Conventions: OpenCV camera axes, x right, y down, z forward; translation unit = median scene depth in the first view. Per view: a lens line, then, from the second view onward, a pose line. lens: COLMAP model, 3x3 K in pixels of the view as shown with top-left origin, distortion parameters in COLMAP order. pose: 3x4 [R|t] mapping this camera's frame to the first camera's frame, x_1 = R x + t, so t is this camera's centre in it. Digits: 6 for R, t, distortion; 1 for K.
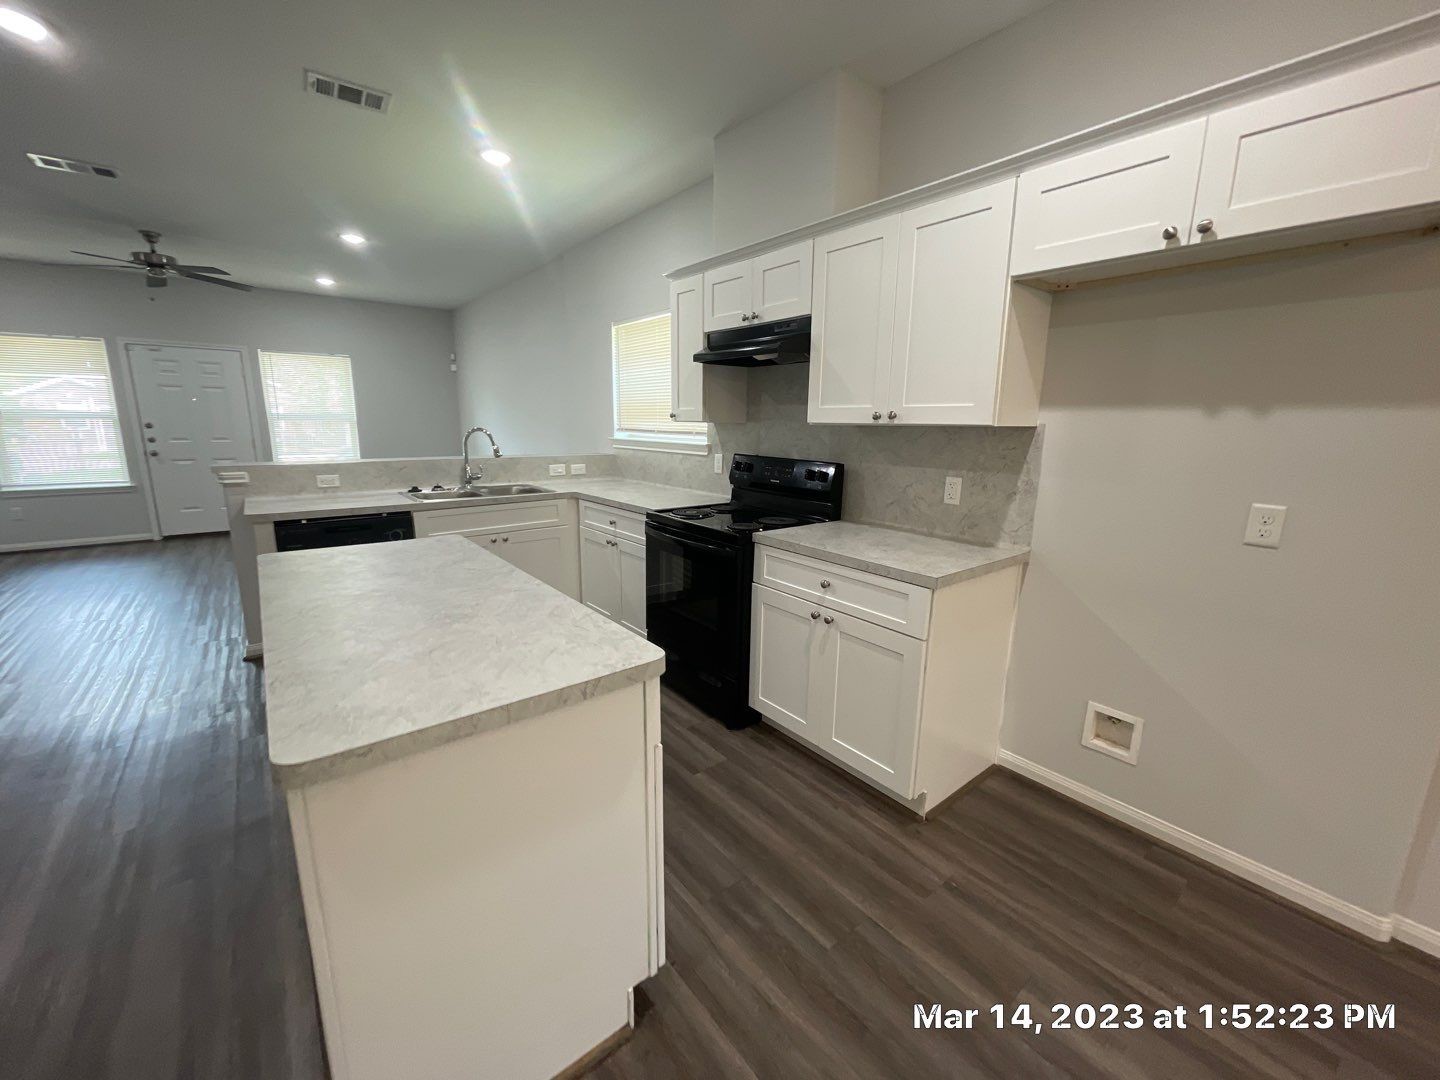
lens RADIAL K [[577.5, 0, 717.8], [0, 577.5, 533.3], [0, 0, 1]] dist [0.000166, 0.002691]
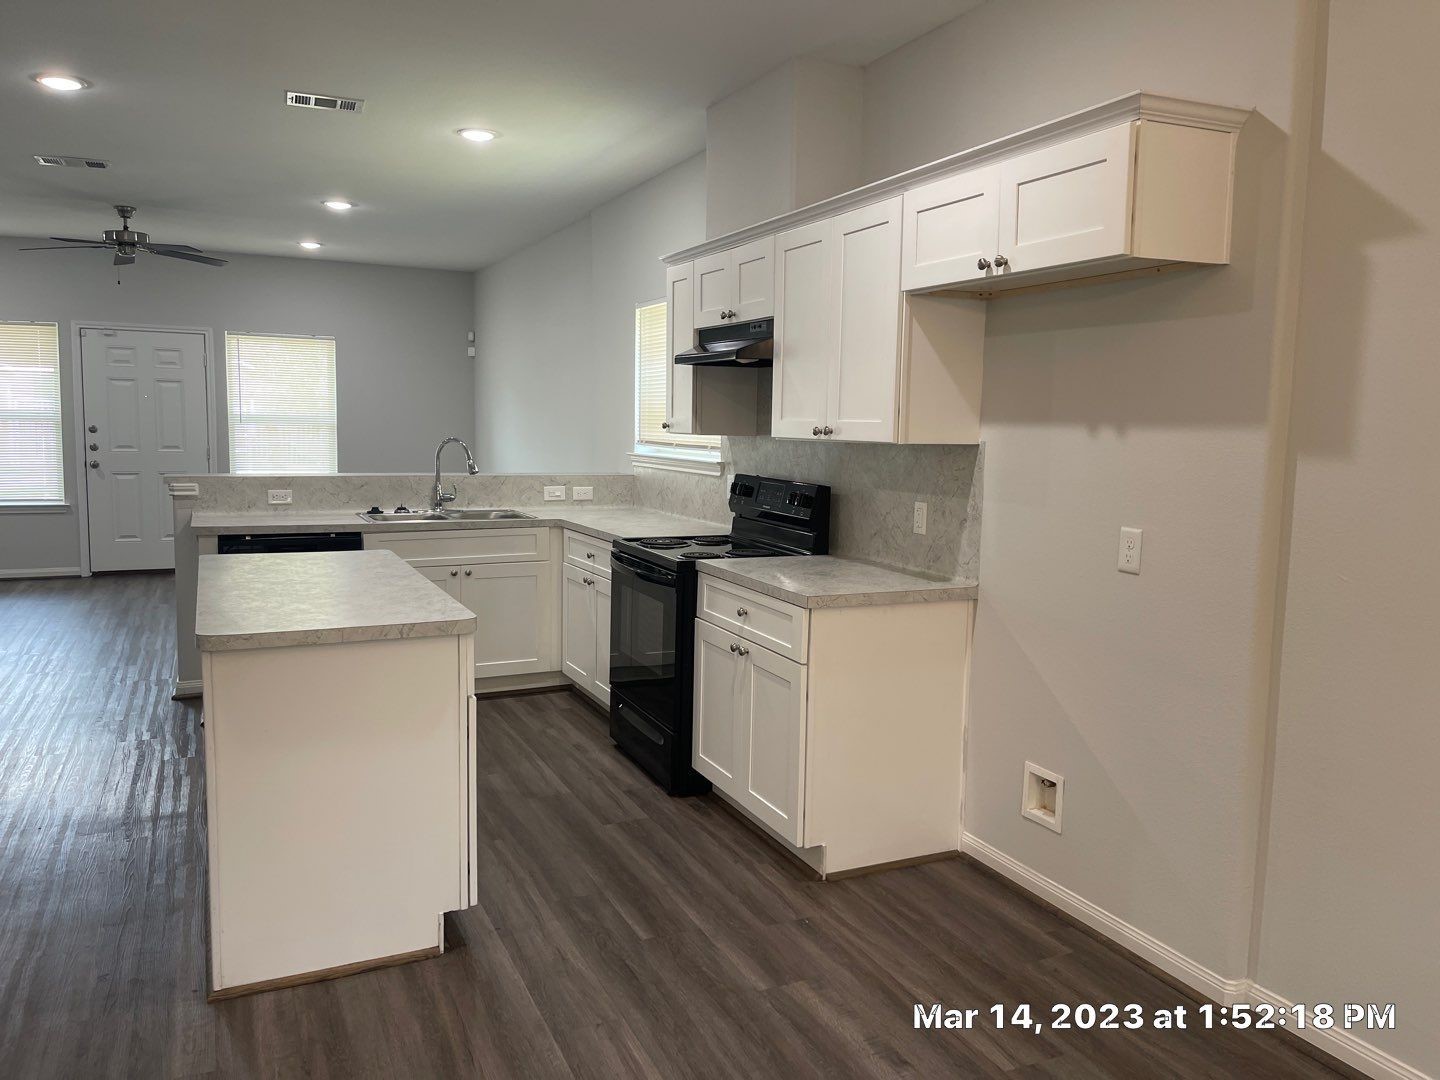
lens RADIAL K [[1087.5, 0, 735.0], [0, 1087.5, 526.2], [0, 0, 1]] dist [0.075545, -0.066384]
pose [[0.974259, 0.028255, -0.223653, 0.445703], [-0.050578, 0.994218, -0.094721, 0.093195], [0.219684, 0.103595, 0.970055, -0.548205]]
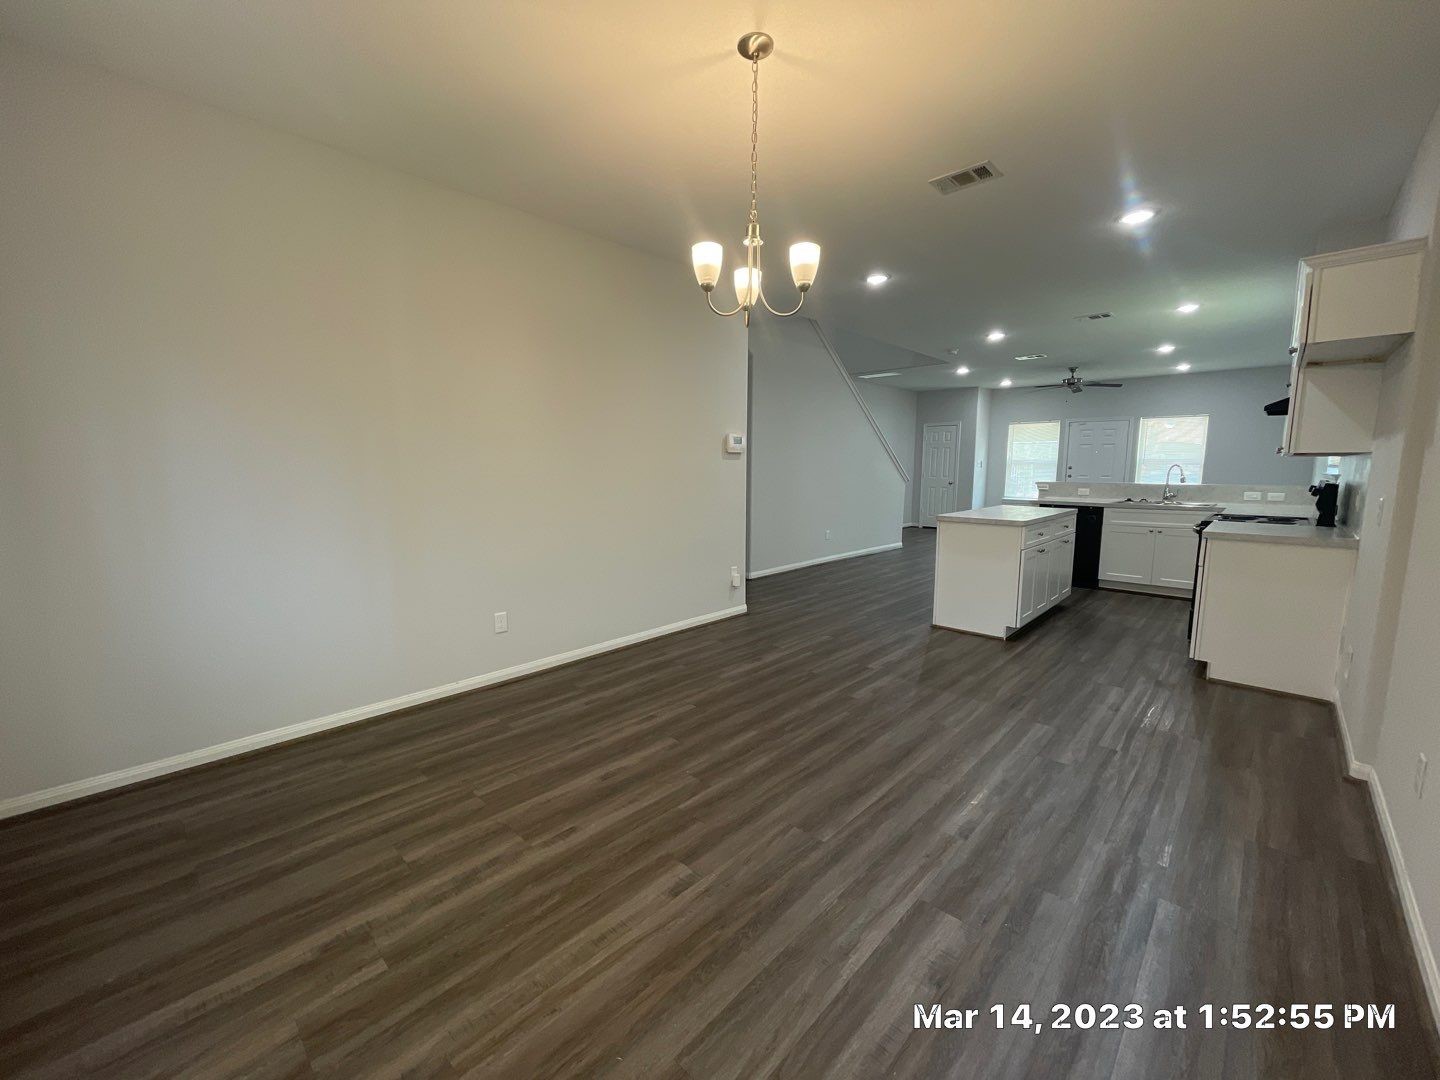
lens RADIAL K [[577.5, 0, 714.4], [0, 577.5, 542.8], [0, 0, 1]] dist [0.000166, 0.002691]
pose [[0.127461, 0.123637, -0.984108, 1.391692], [-0.191314, 0.976632, 0.097919, 0.157222], [0.973218, 0.175793, 0.148136, -0.583921]]
